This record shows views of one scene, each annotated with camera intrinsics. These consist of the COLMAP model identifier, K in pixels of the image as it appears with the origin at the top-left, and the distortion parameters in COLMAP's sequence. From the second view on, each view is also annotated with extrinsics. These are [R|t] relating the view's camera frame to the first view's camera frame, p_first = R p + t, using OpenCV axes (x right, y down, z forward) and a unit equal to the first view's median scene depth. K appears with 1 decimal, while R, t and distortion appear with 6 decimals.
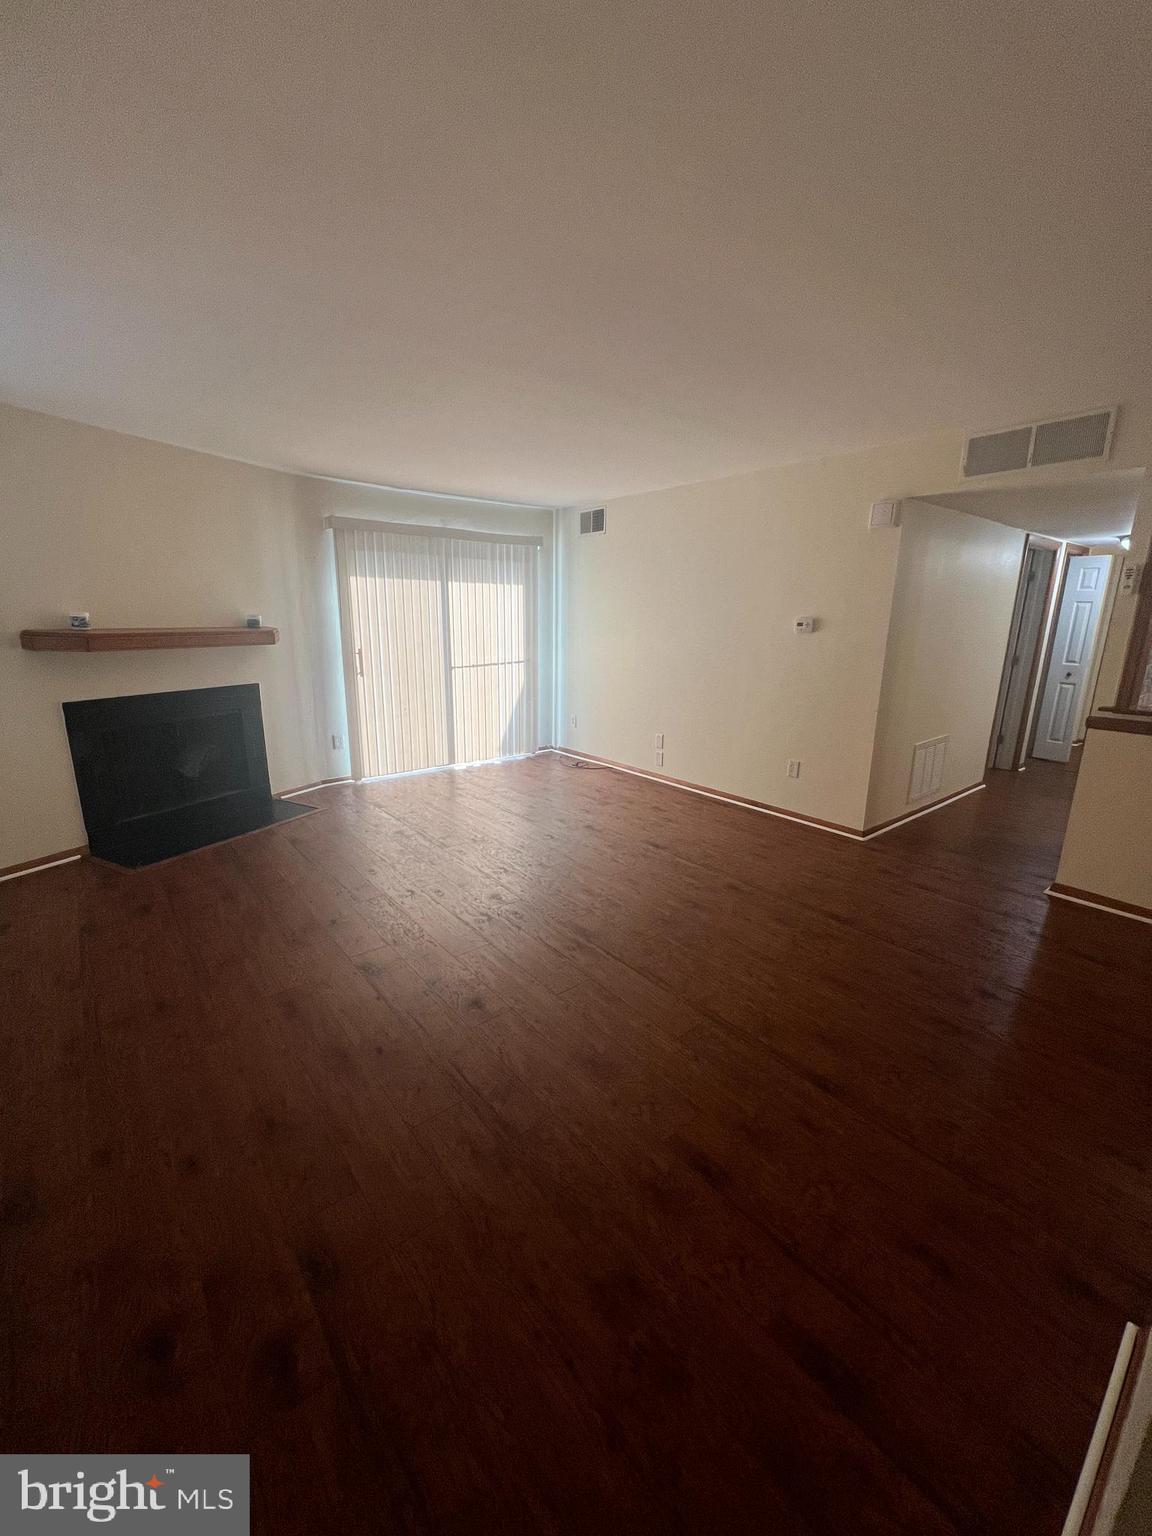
lens RADIAL K [[616.3, 0, 578.4], [0, 616.3, 765.3], [0, 0, 1]] dist [-0.004442, 0.000752]
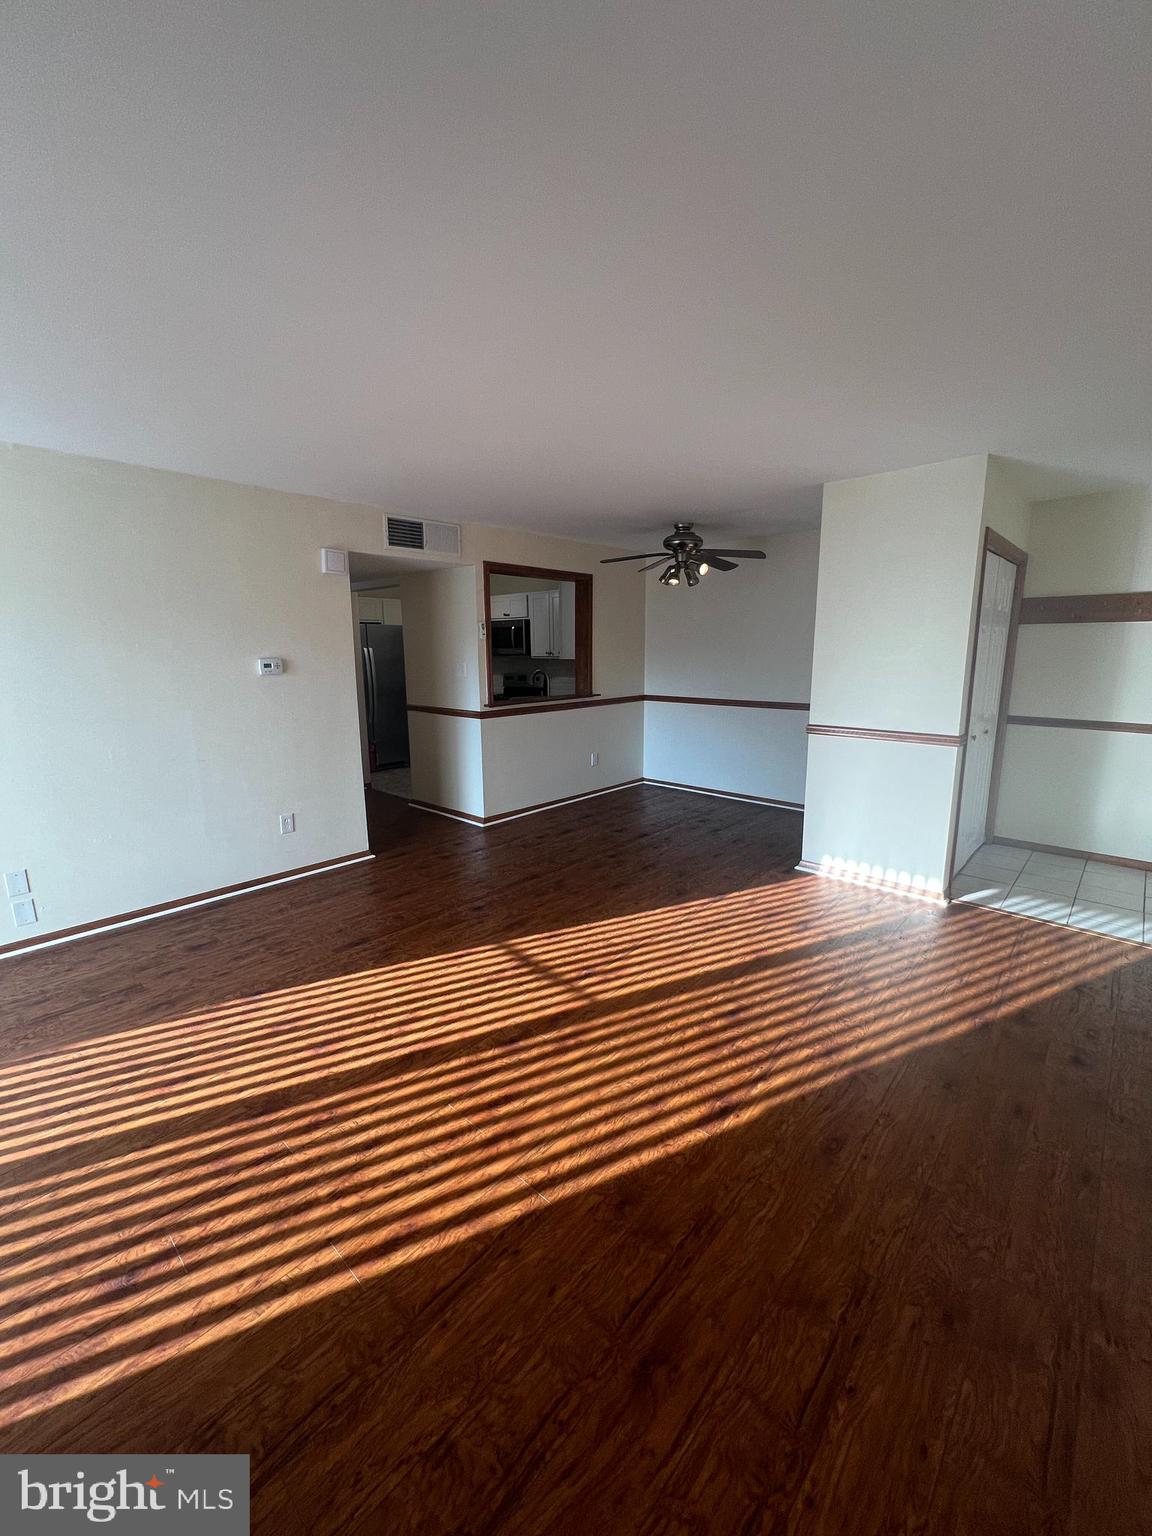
lens RADIAL K [[618.1, 0, 579.7], [0, 618.1, 761.3], [0, 0, 1]] dist [-0.000131, -0.000184]
pose [[-0.146681, -0.188970, 0.970966, -0.608578], [0.242008, 0.944897, 0.220456, -0.186503], [-0.959123, 0.267318, -0.092866, 0.688419]]
